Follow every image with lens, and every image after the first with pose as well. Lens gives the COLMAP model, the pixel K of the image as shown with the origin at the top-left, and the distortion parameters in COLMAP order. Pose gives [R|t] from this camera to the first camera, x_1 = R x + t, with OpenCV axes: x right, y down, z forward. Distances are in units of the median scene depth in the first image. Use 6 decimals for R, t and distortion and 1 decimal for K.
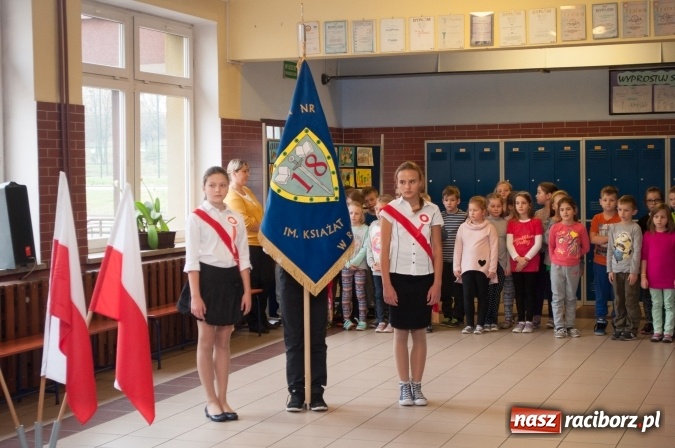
lens RADIAL K [[1234.0, 0, 319.2], [0, 1234.0, 225.0], [0, 0, 1]] dist [0.023984, 0.000000]
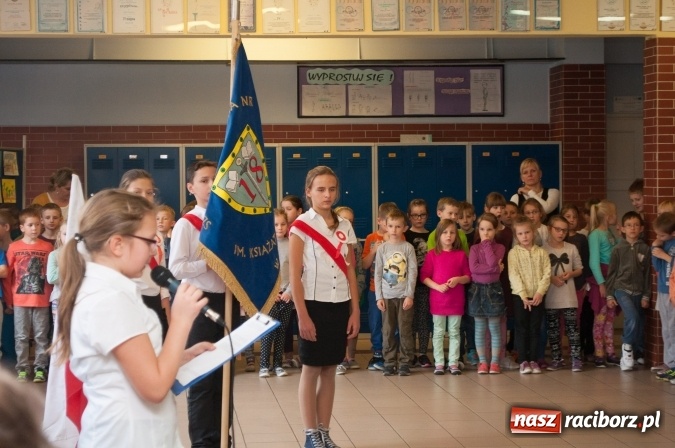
lens RADIAL K [[1512.5, 0, 331.4], [0, 1512.5, 220.9], [0, 0, 1]] dist [0.028802, 0.000000]
pose [[0.900760, -0.006098, 0.434275, -0.260541], [0.015299, 0.999726, -0.017694, 0.002177], [-0.434049, 0.022582, 0.900606, 0.053339]]
